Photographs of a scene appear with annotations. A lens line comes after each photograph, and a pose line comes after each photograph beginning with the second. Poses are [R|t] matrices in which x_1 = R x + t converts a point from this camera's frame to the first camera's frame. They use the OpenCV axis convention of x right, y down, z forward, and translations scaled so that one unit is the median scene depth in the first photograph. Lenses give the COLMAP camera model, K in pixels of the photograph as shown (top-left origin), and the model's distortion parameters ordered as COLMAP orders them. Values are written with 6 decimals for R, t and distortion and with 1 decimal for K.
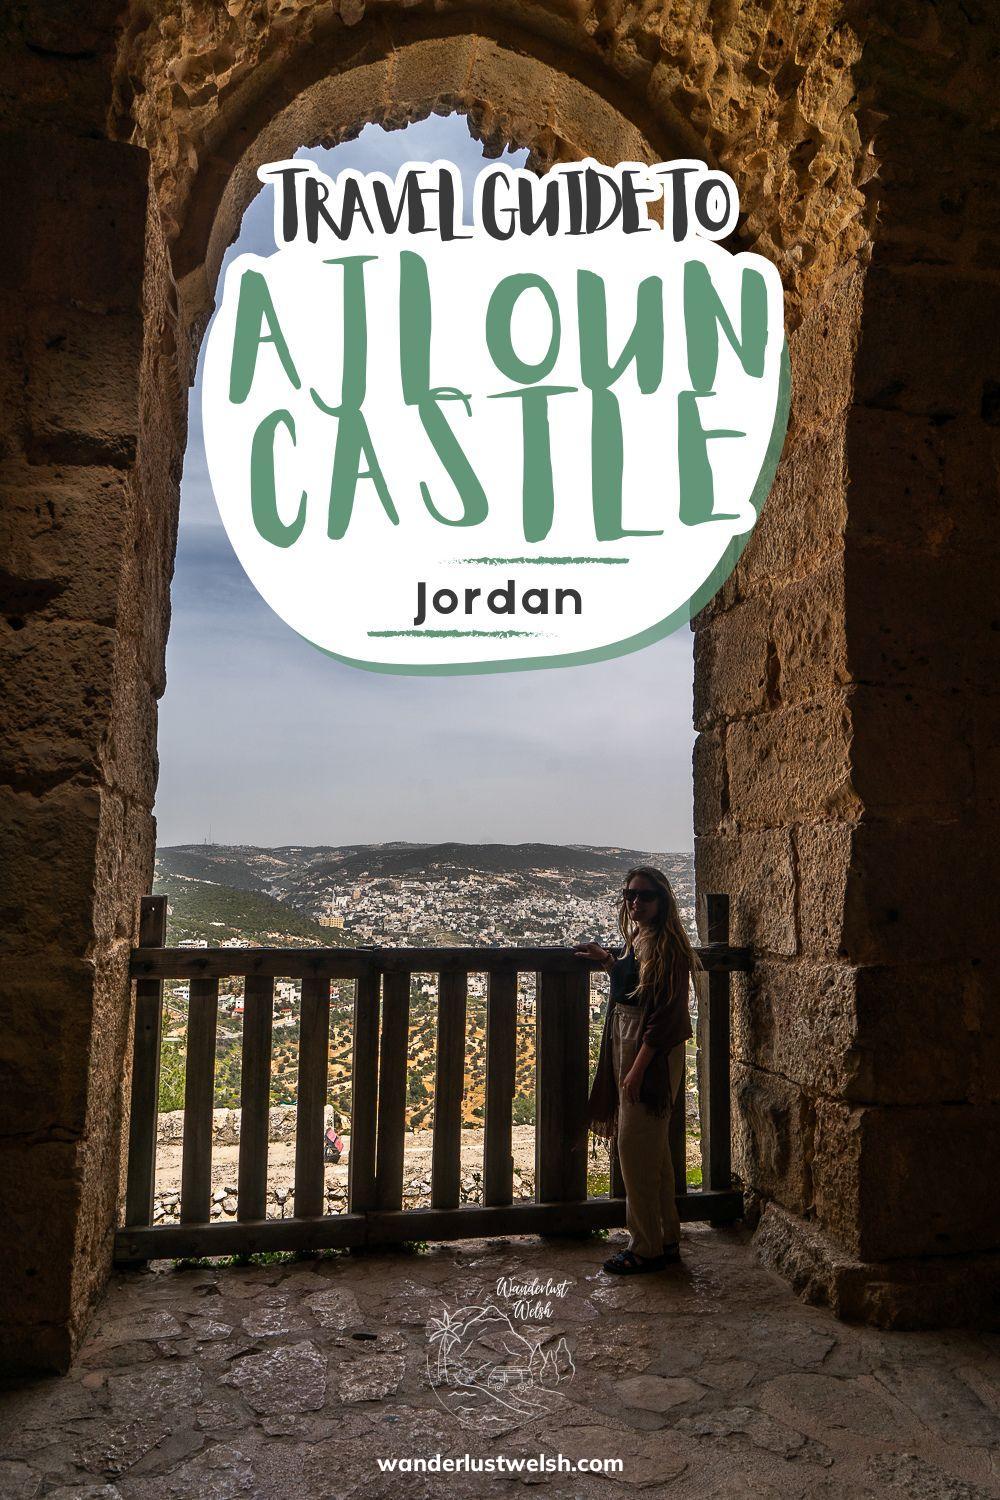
lens RADIAL K [[996.6, 0, 496.8], [0, 996.6, 752.0], [0, 0, 1]] dist [-0.018957, 0.005716]
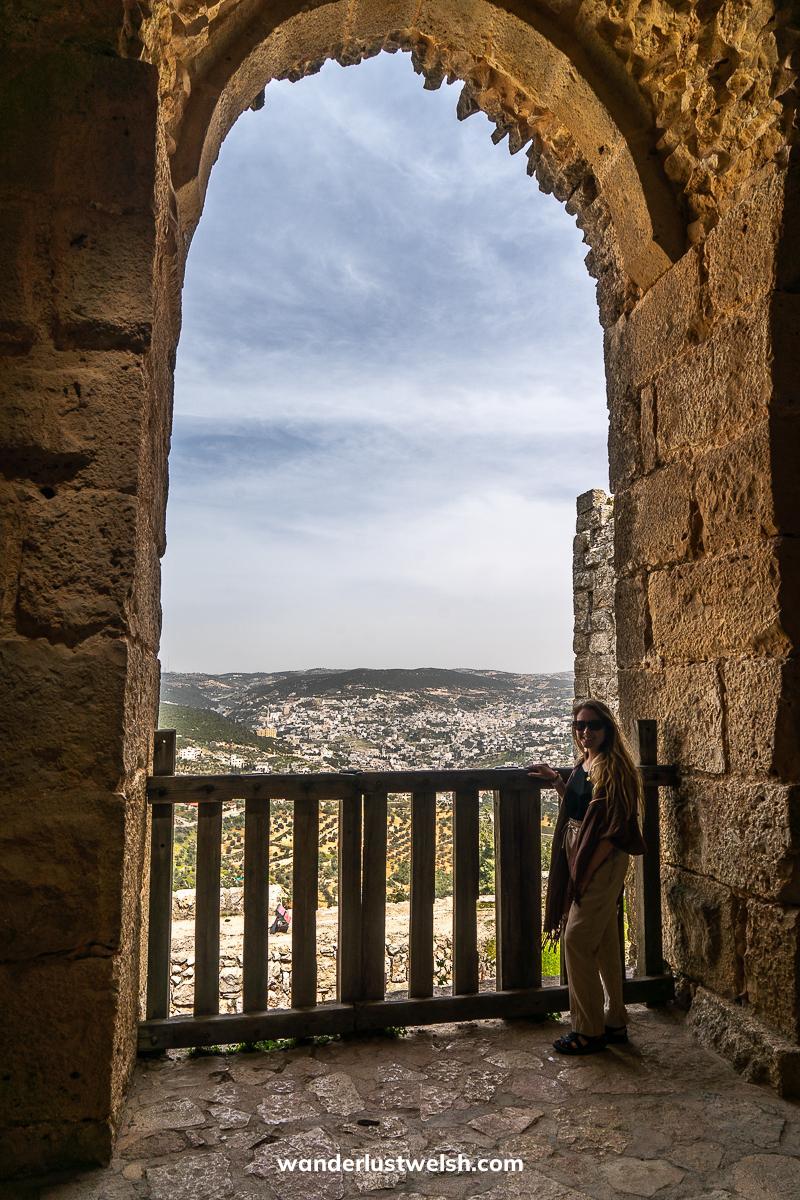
lens RADIAL K [[795.7, 0, 393.7], [0, 795.7, 602.2], [0, 0, 1]] dist [-0.014676, 0.004119]
pose [[0.999897, -0.014081, -0.002878, -0.072858], [0.014106, 0.999862, 0.008826, -0.006668], [0.002754, -0.008866, 0.999957, 0.082507]]
